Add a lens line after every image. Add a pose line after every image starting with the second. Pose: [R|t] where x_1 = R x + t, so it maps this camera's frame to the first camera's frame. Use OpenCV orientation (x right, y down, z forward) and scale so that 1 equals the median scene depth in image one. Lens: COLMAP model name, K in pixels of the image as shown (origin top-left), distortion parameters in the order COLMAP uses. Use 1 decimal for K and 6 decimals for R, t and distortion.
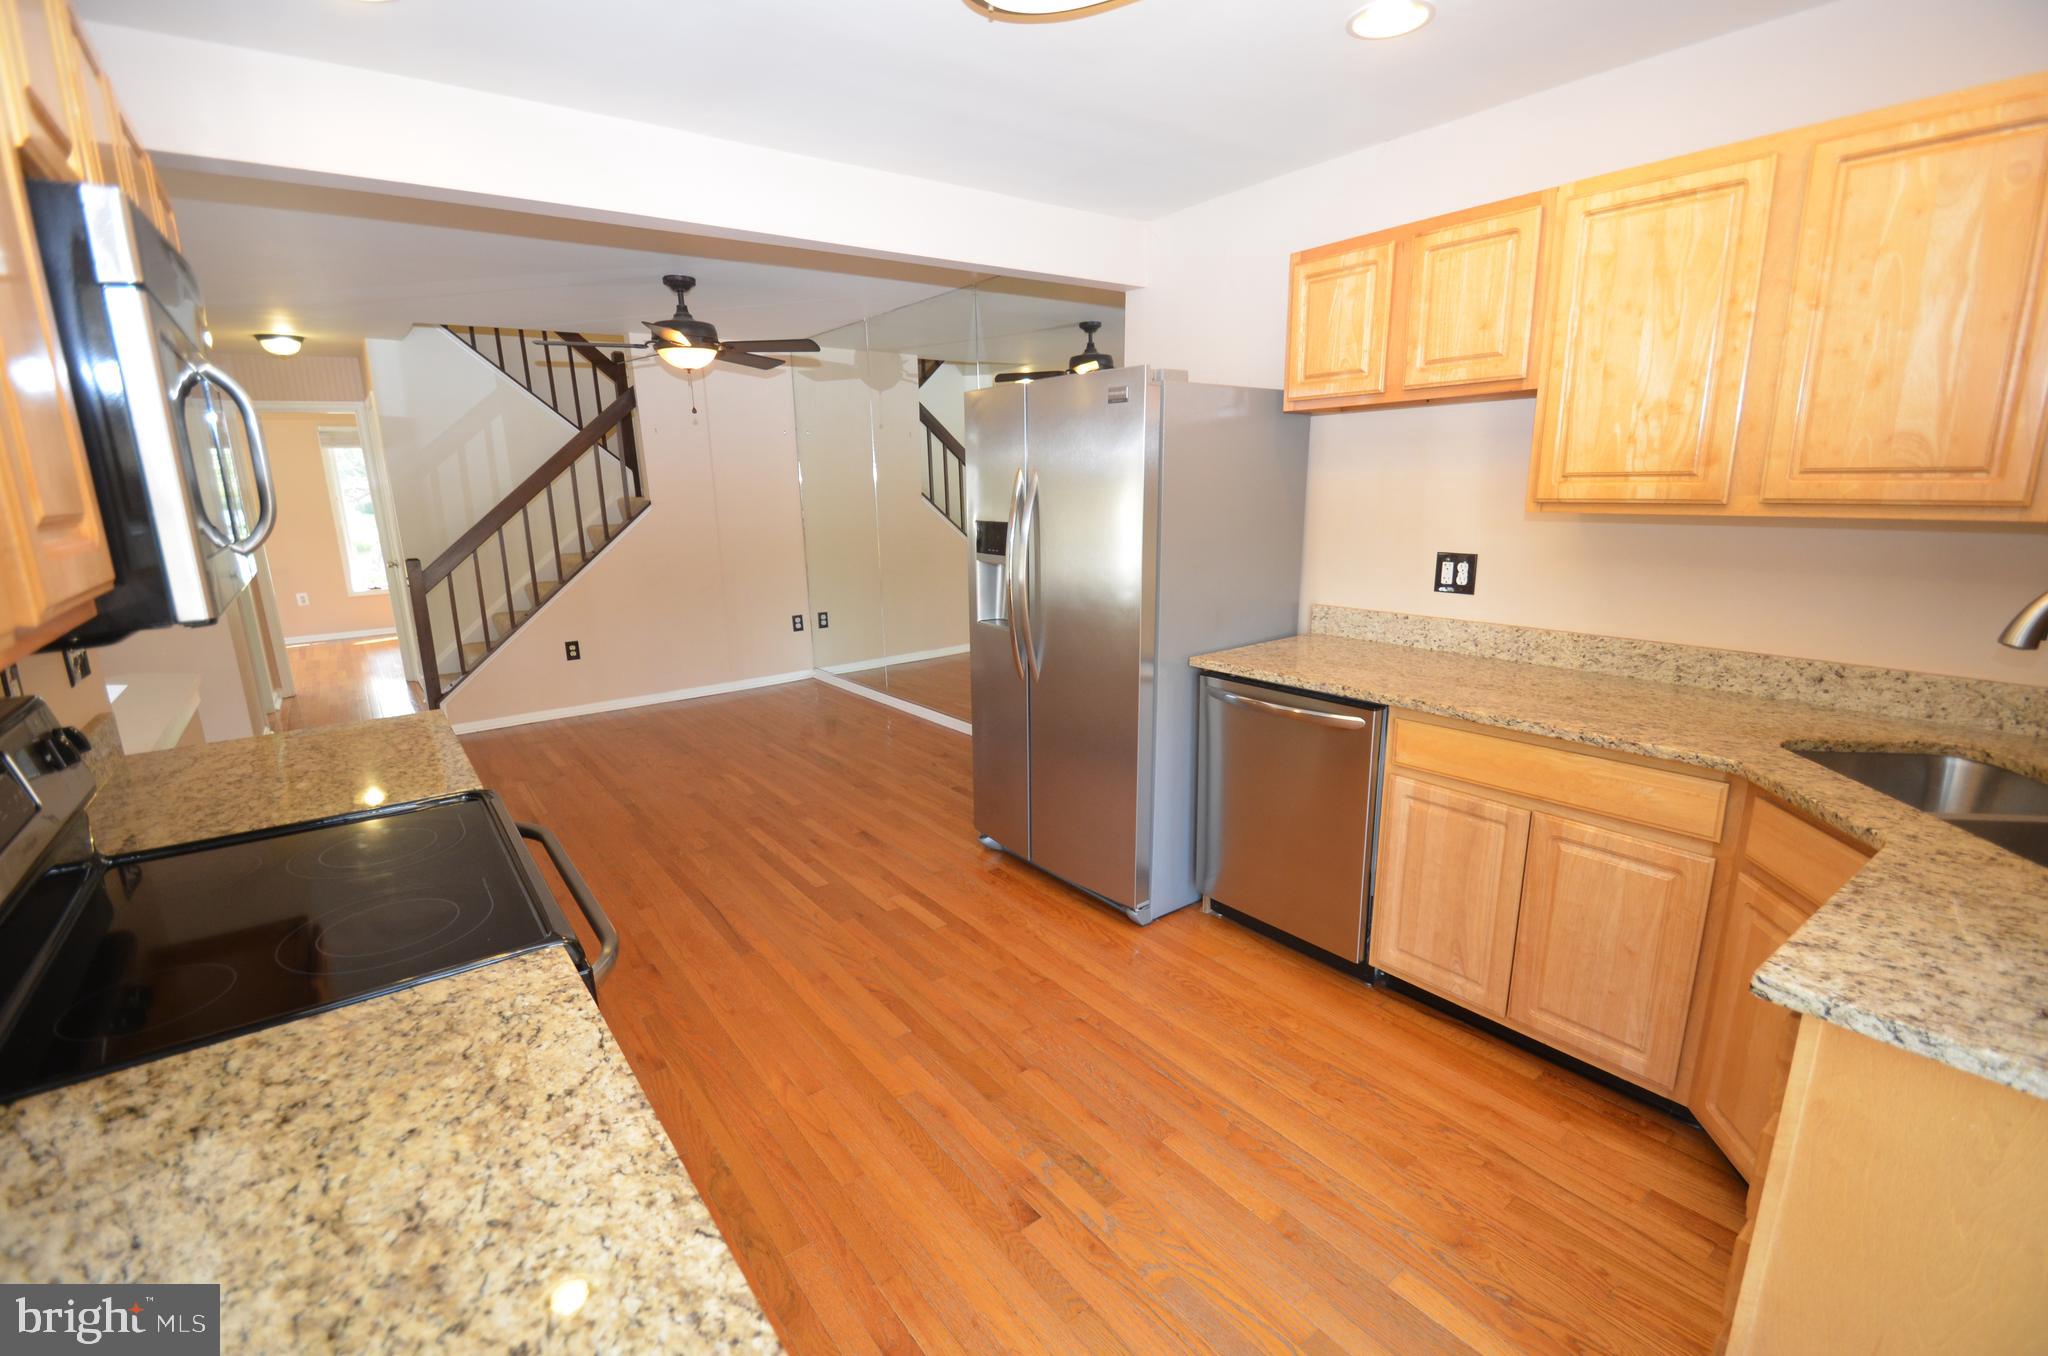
lens RADIAL K [[892.5, 0, 1015.4], [0, 892.5, 687.9], [0, 0, 1]] dist [-0.015295, -0.002777]
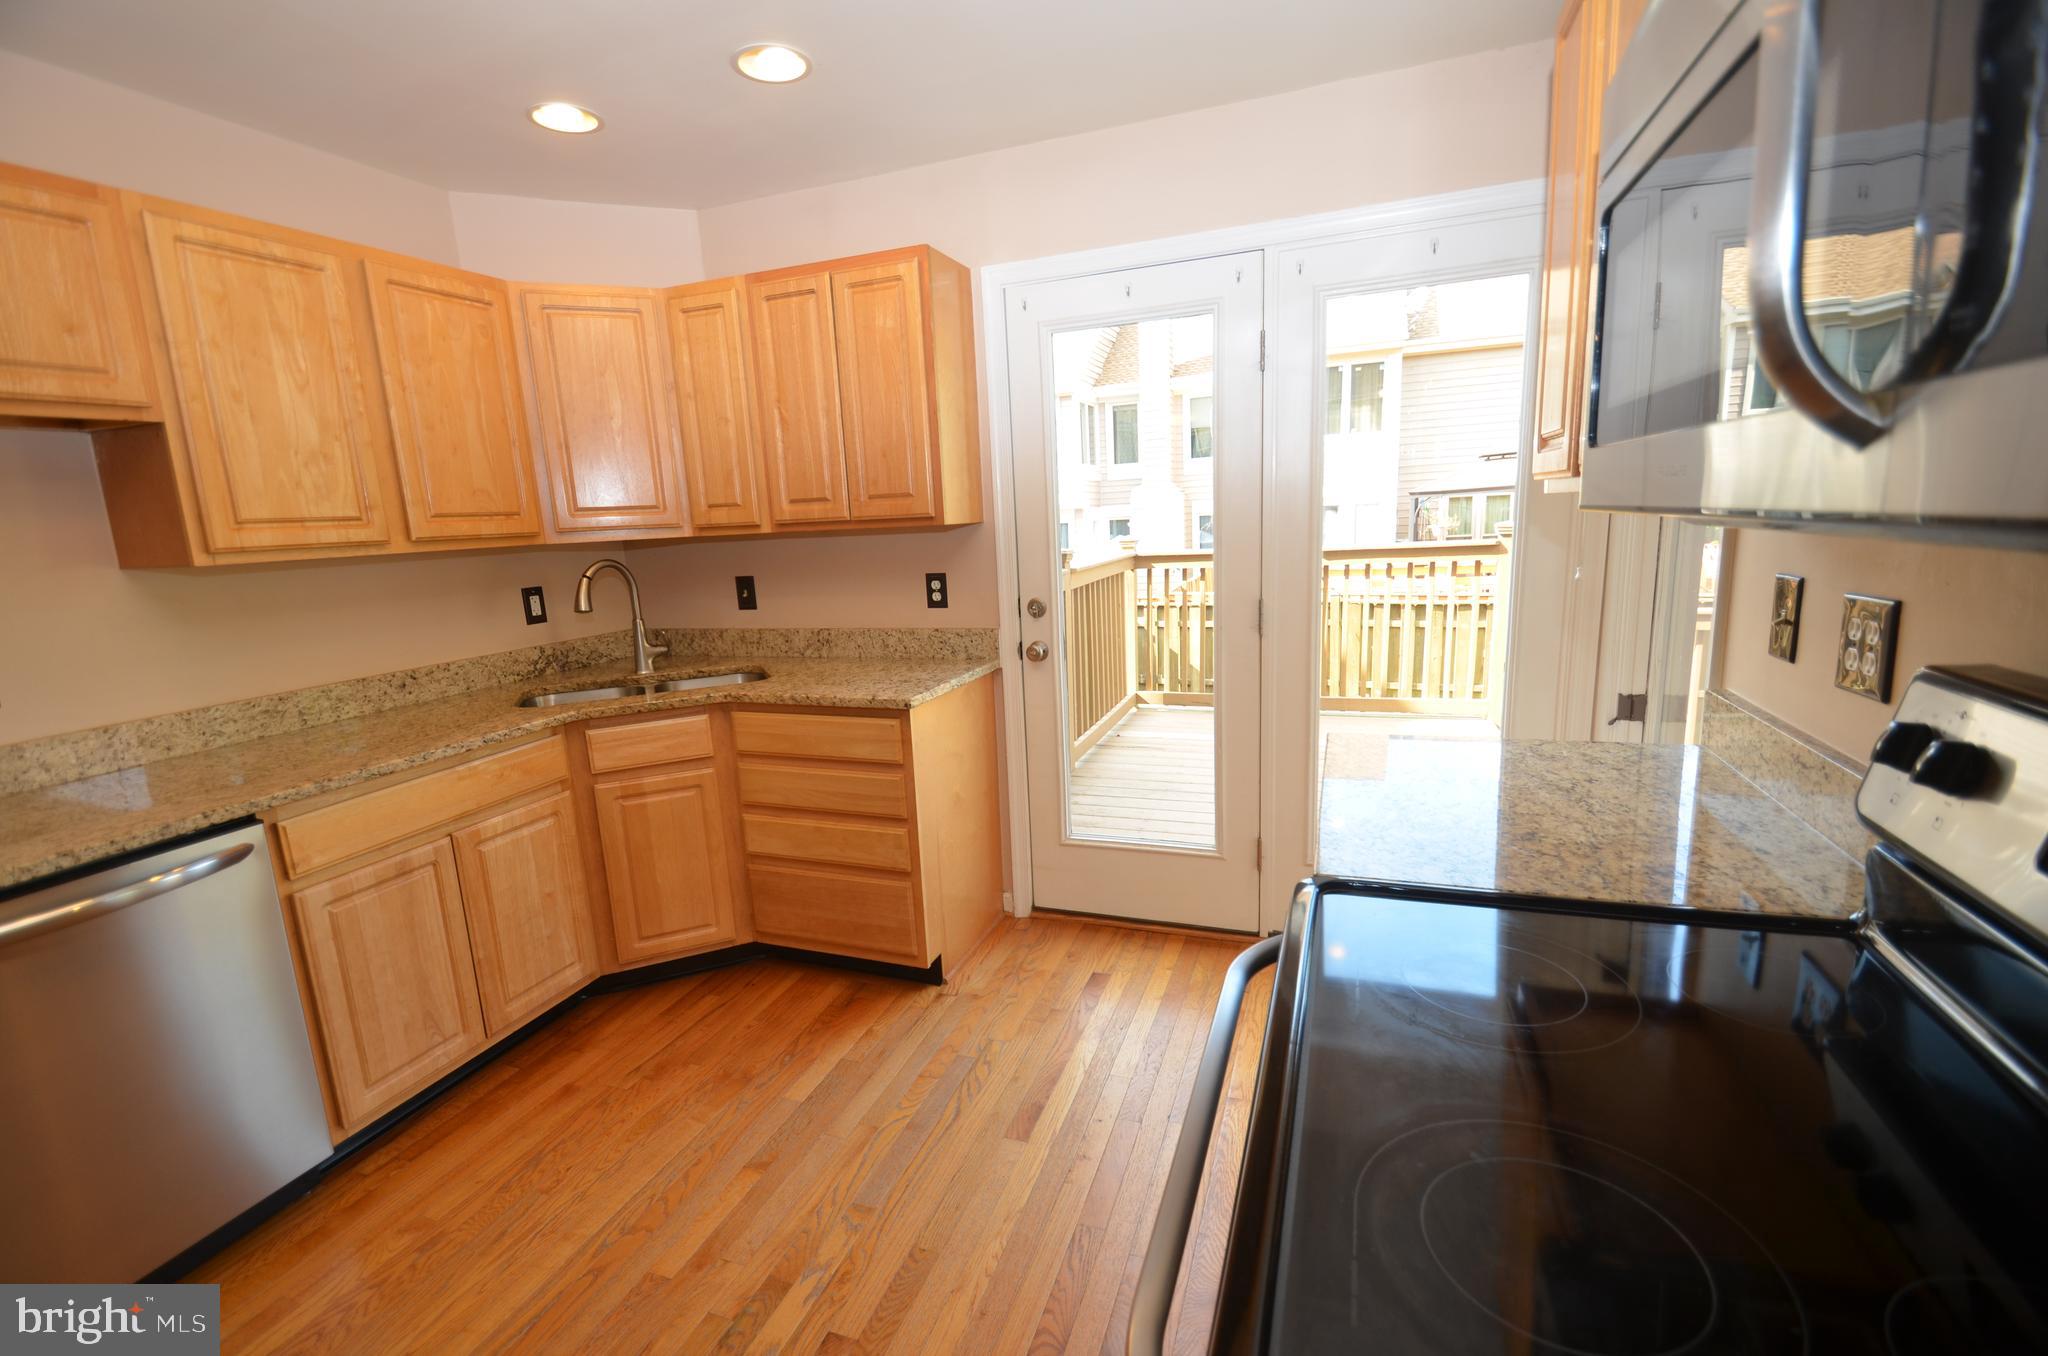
lens RADIAL K [[892.5, 0, 1014.8], [0, 892.5, 683.6], [0, 0, 1]] dist [-0.015295, -0.002777]
pose [[-0.534014, -0.108380, 0.838500, -0.625444], [0.253531, 0.925583, 0.281101, -0.149510], [-0.806567, 0.362698, -0.466797, 0.906468]]
